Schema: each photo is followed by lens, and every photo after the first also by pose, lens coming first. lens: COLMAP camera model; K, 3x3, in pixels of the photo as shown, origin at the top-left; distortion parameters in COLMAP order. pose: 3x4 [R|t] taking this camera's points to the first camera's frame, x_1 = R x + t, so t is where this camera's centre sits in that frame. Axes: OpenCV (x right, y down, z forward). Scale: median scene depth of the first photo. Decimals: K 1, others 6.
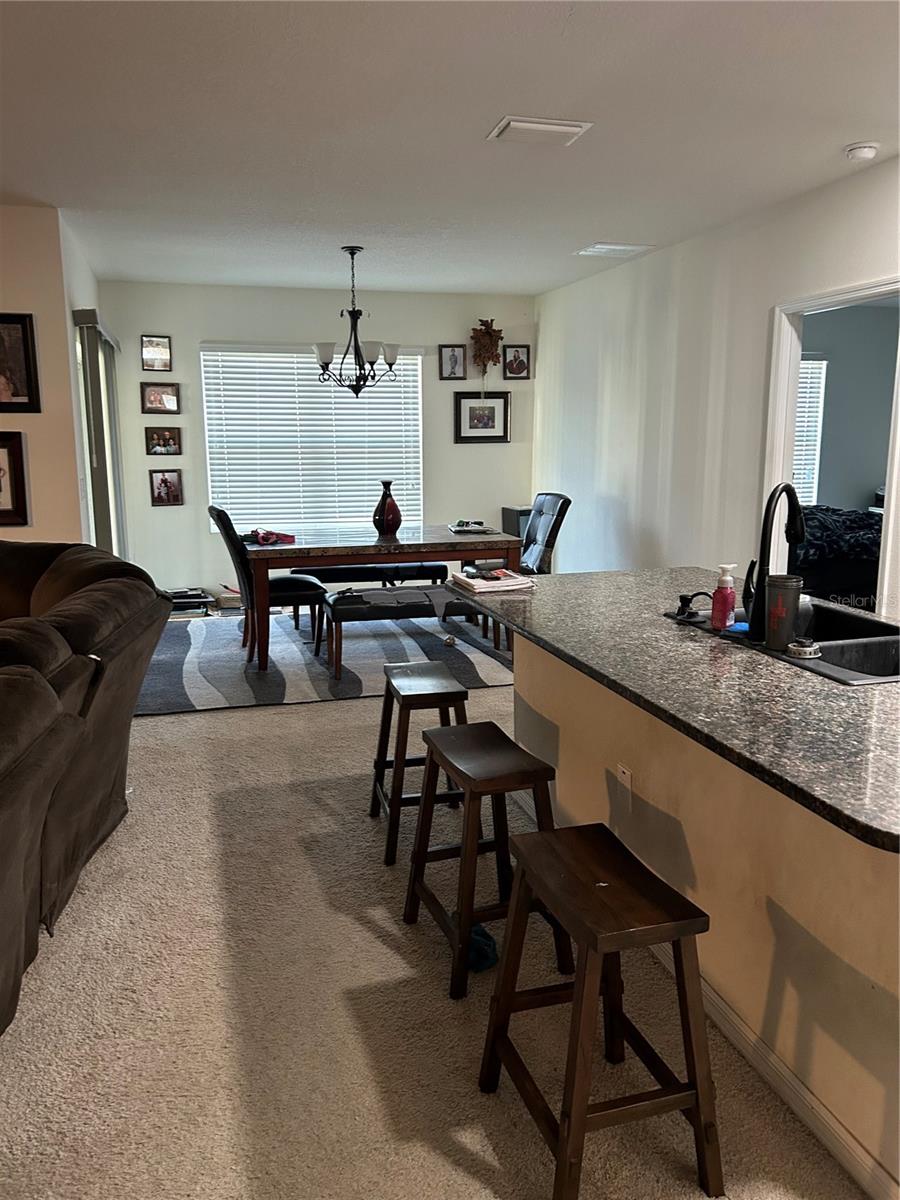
lens RADIAL K [[911.5, 0, 443.4], [0, 911.5, 606.2], [0, 0, 1]] dist [0.047817, -0.062904]
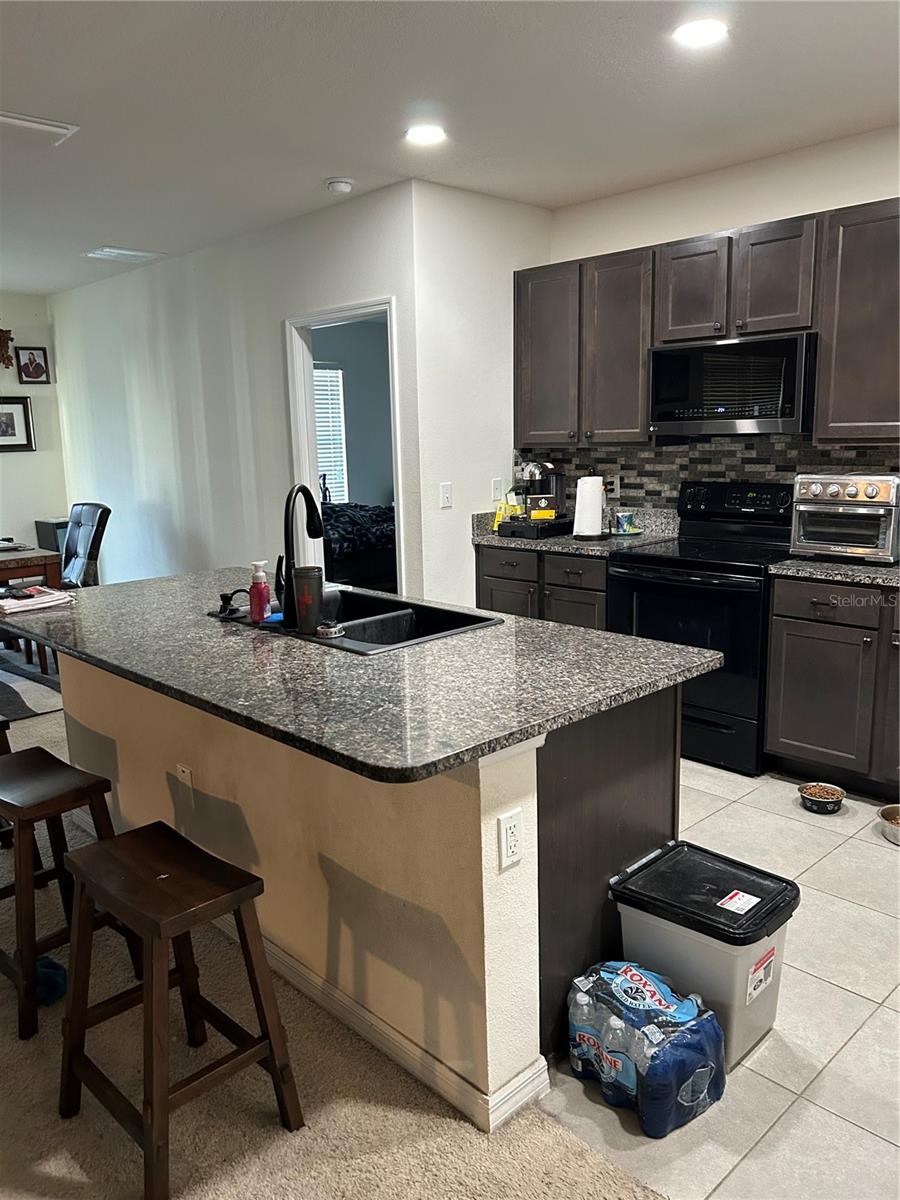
lens RADIAL K [[911.5, 0, 449.5], [0, 911.5, 607.6], [0, 0, 1]] dist [0.047817, -0.062904]
pose [[0.884672, -0.105134, 0.454204, 0.008192], [0.106761, 0.994038, 0.022146, 0.005094], [-0.453825, 0.028899, 0.890622, -0.031775]]
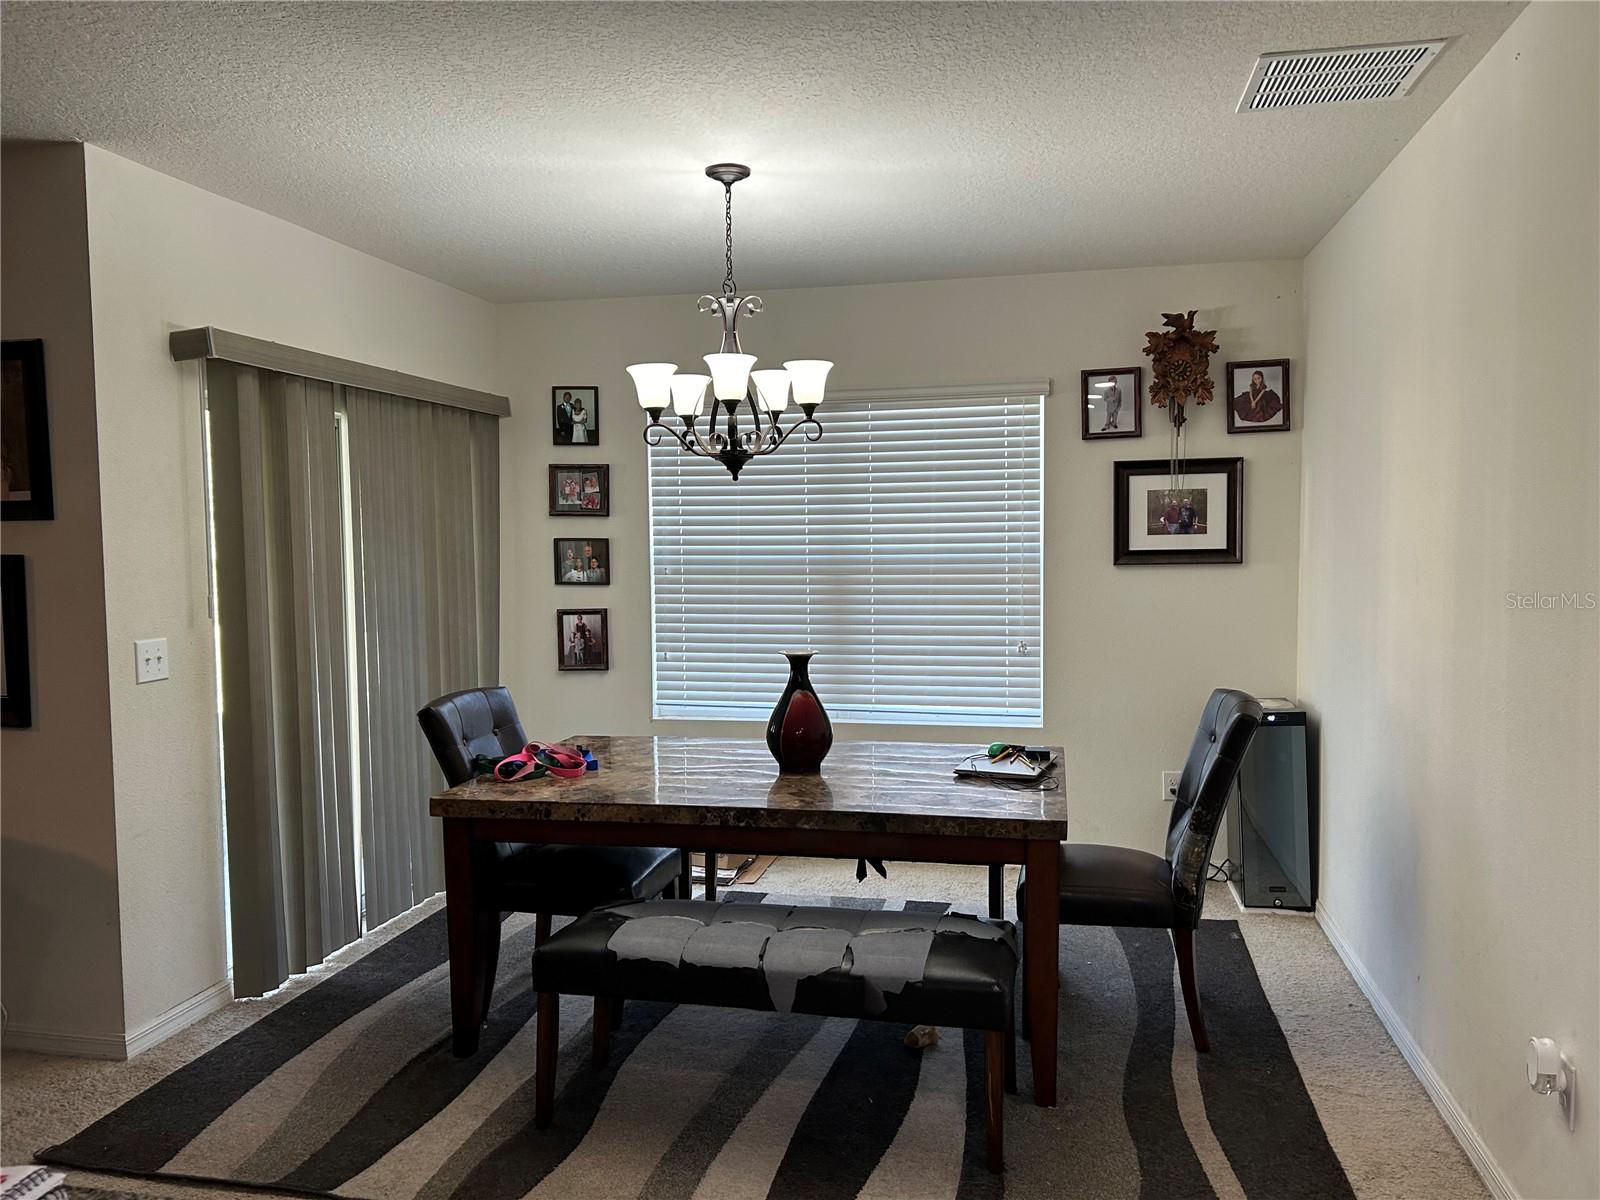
lens RADIAL K [[1215.4, 0, 808.9], [0, 1215.4, 602.1], [0, 0, 1]] dist [0.047817, -0.062904]
pose [[0.883893, 0.018760, -0.467314, 0.313908], [-0.080546, 0.990372, -0.112589, -0.130844], [0.460702, 0.137157, 0.876893, 0.646426]]
